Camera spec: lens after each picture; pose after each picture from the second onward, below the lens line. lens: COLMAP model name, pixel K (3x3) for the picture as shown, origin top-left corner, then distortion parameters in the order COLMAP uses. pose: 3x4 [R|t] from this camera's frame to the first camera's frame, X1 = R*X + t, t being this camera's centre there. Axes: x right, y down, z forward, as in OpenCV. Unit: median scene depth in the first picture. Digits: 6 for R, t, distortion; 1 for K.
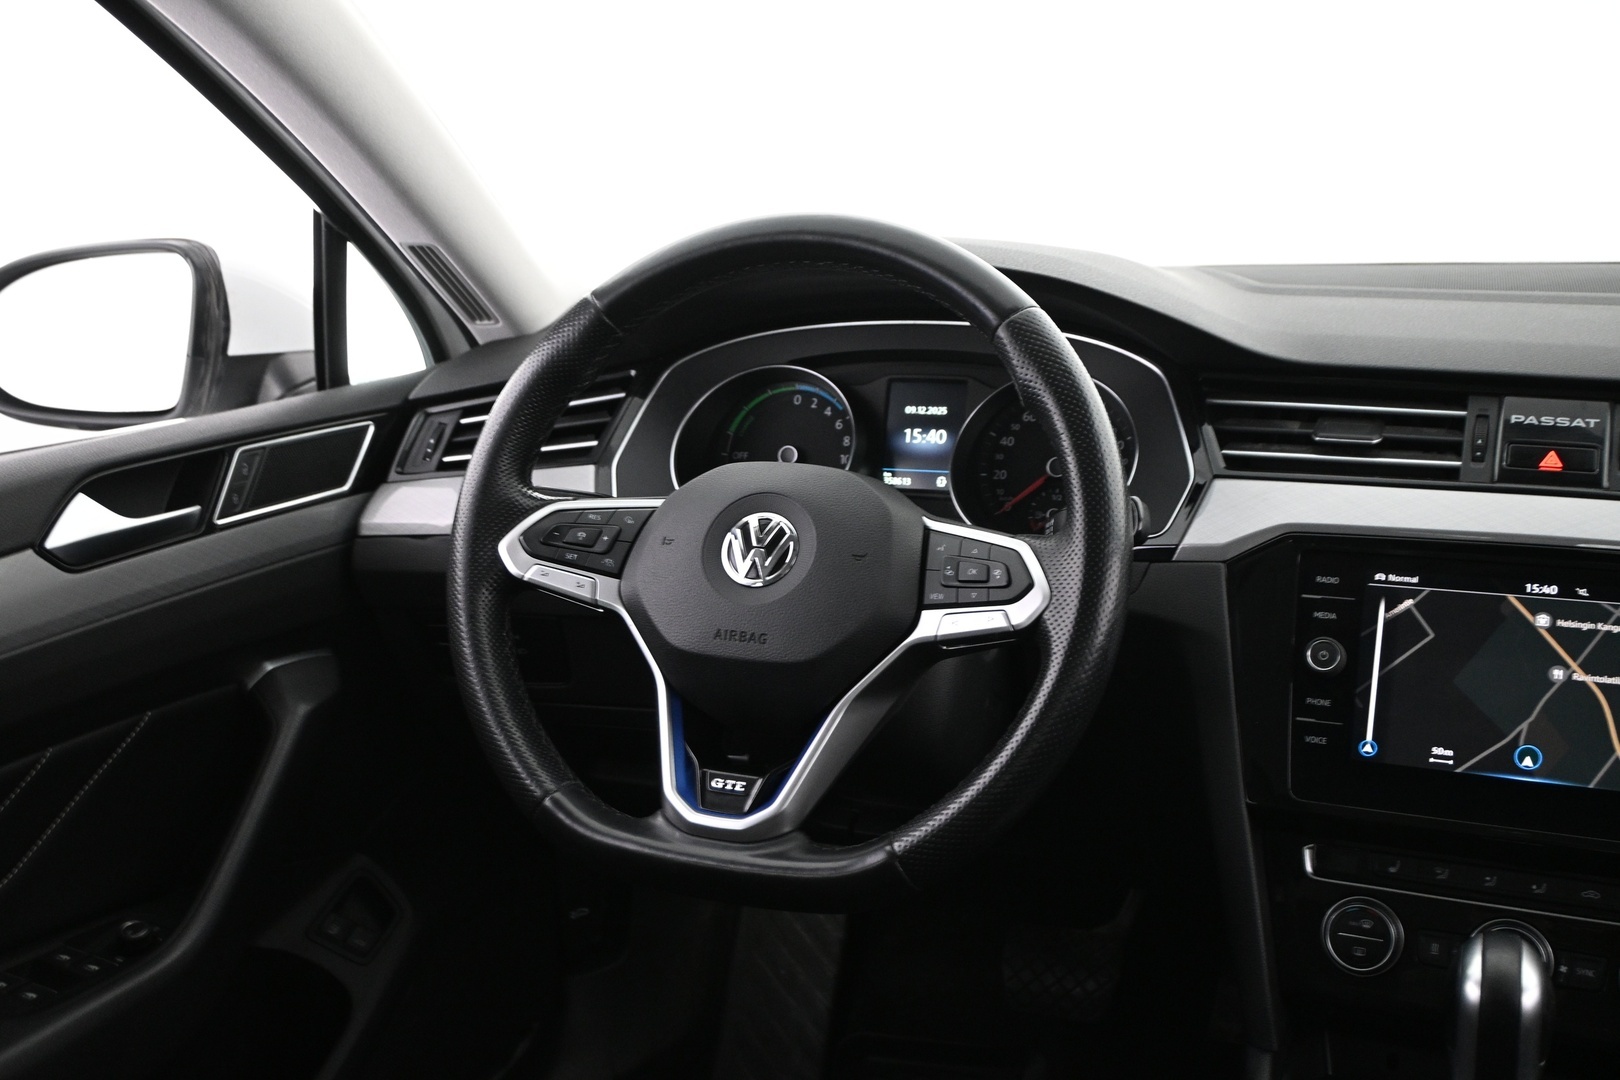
lens RADIAL K [[1656.0, 0, 809.7], [0, 1656.0, 533.5], [0, 0, 1]] dist [0.004234, 0.000000]
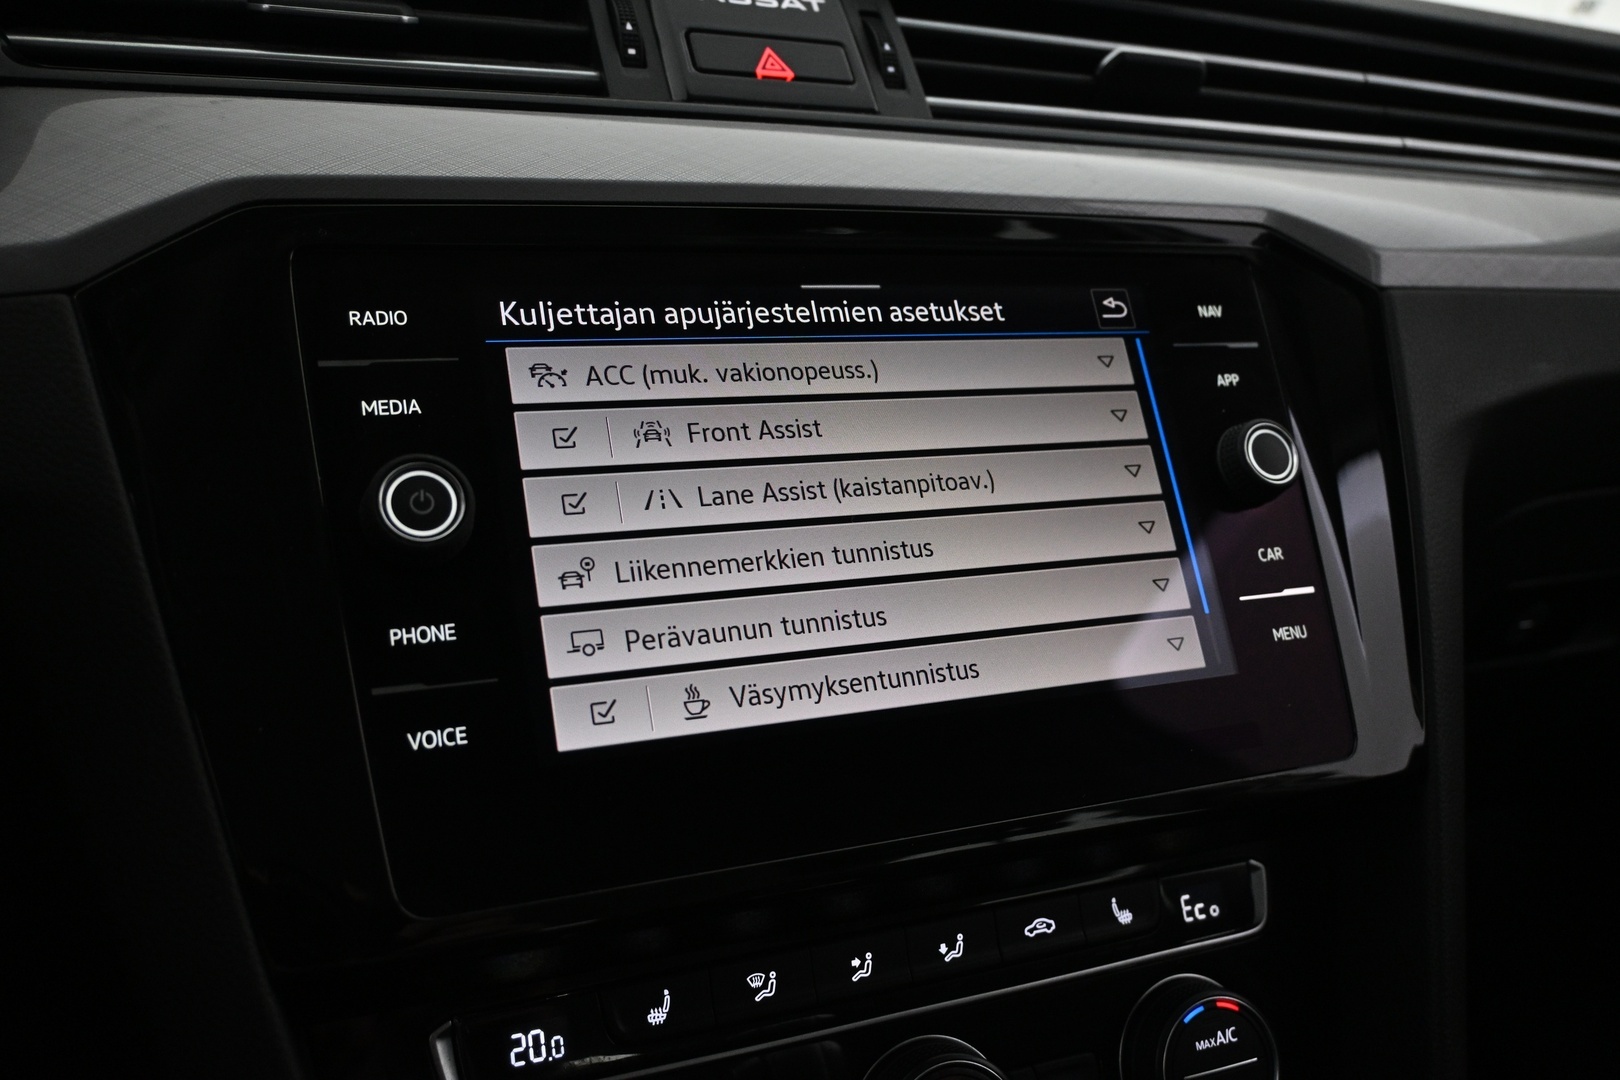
lens RADIAL K [[1363.2, 0, 813.0], [0, 1363.2, 534.3], [0, 0, 1]] dist [-0.009865, -0.010203]
pose [[0.672708, -0.109361, 0.731781, 0.147851], [0.140808, 0.989864, 0.018489, 0.085739], [-0.726386, 0.090604, 0.681288, 0.726745]]
